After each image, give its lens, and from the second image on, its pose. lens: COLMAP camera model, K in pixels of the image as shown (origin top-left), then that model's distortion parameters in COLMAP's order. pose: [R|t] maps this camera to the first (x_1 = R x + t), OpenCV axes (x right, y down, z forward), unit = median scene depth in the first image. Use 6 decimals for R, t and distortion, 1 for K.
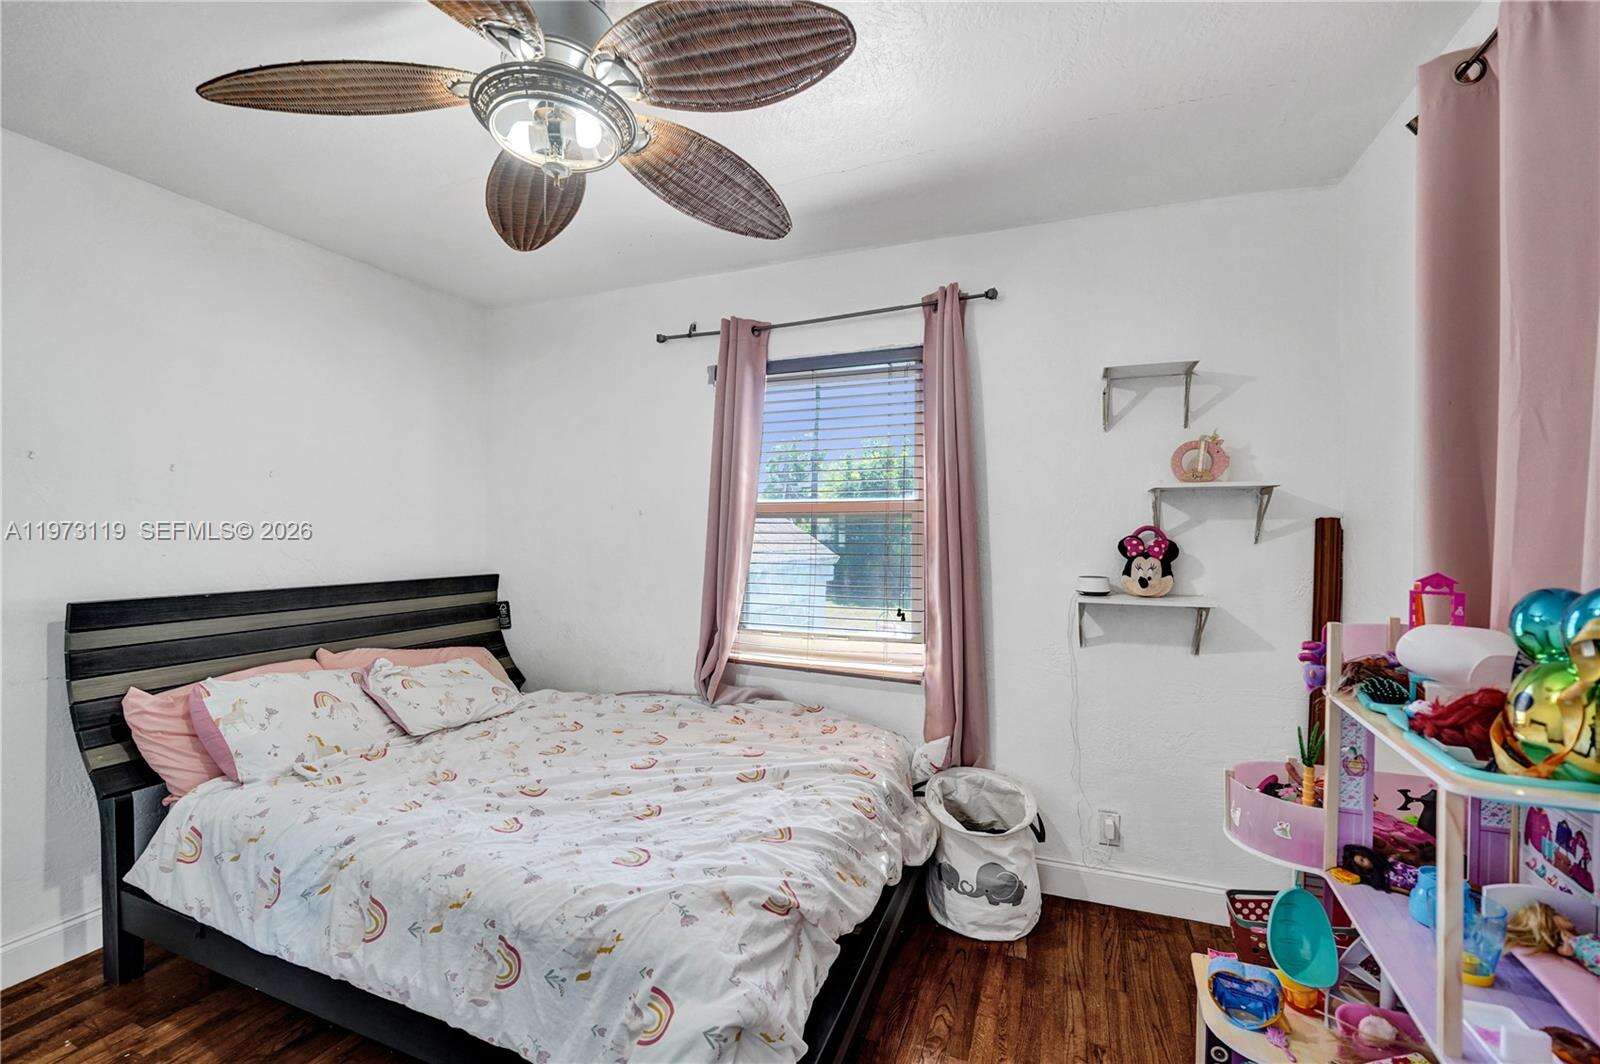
lens RADIAL K [[655.2, 0, 794.9], [0, 655.2, 533.4], [0, 0, 1]] dist [-0.023395, 0.000838]
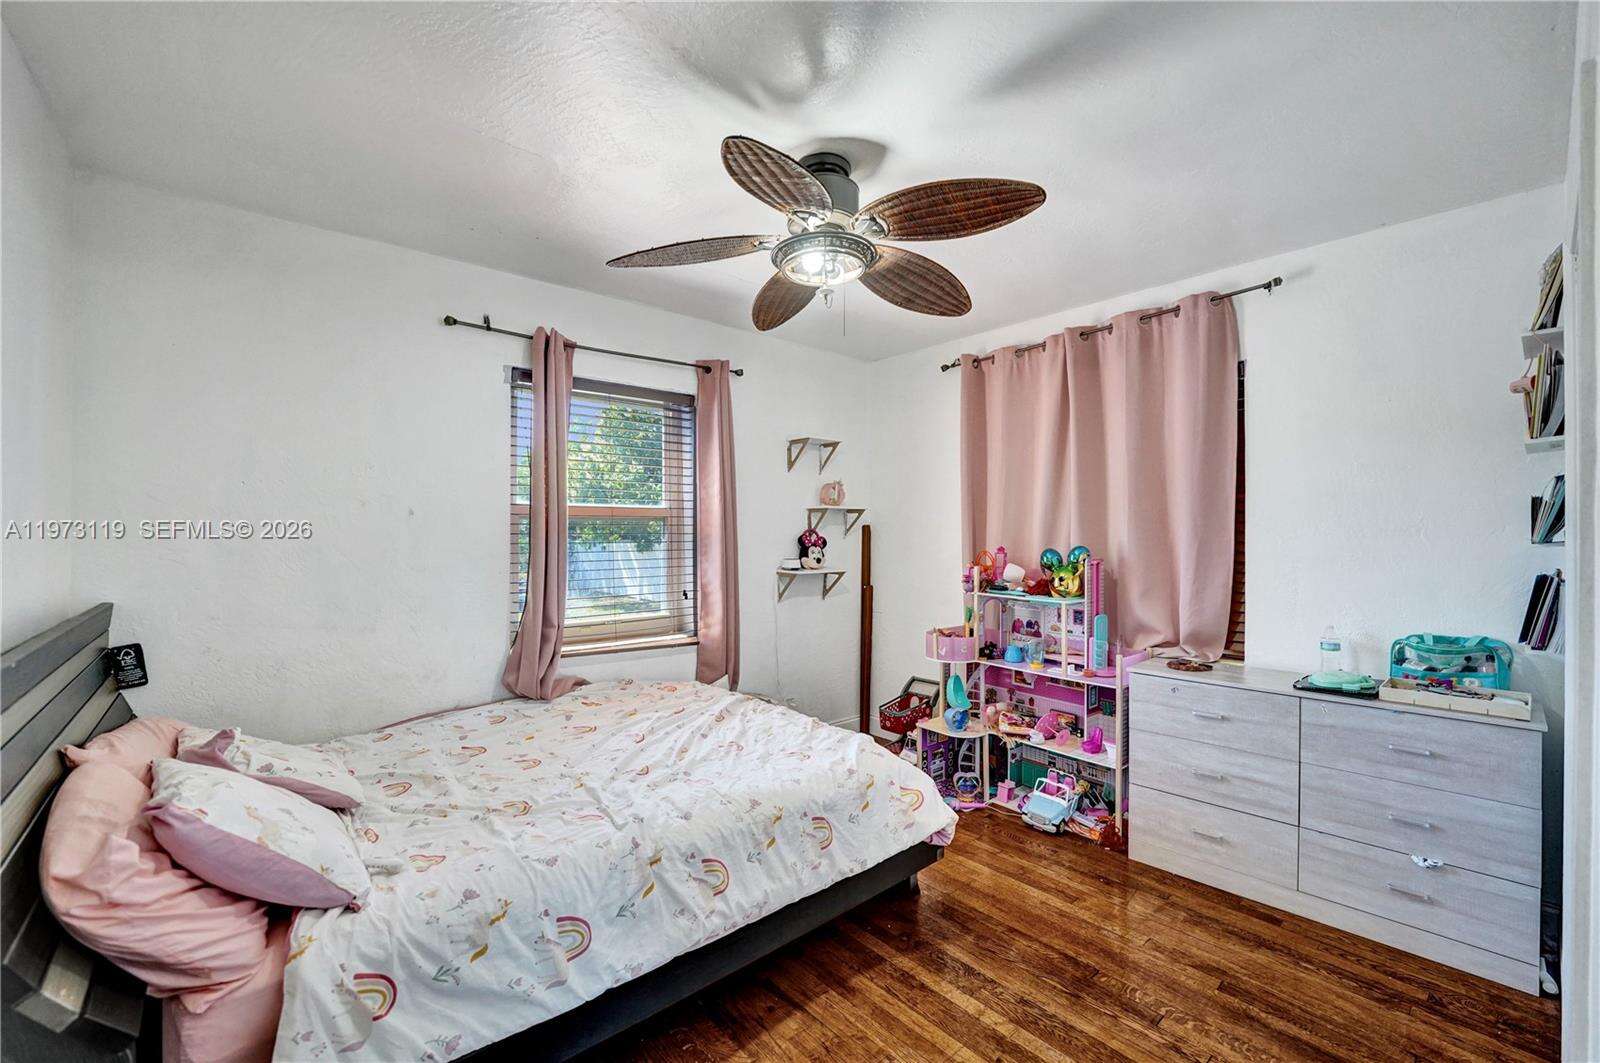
lens RADIAL K [[655.2, 0, 794.9], [0, 655.2, 532.9], [0, 0, 1]] dist [-0.023395, 0.000838]
pose [[0.465695, -0.008729, 0.884902, -0.978728], [-0.003256, 0.999928, 0.011577, -0.020206], [-0.884939, -0.008273, 0.465633, 0.194998]]
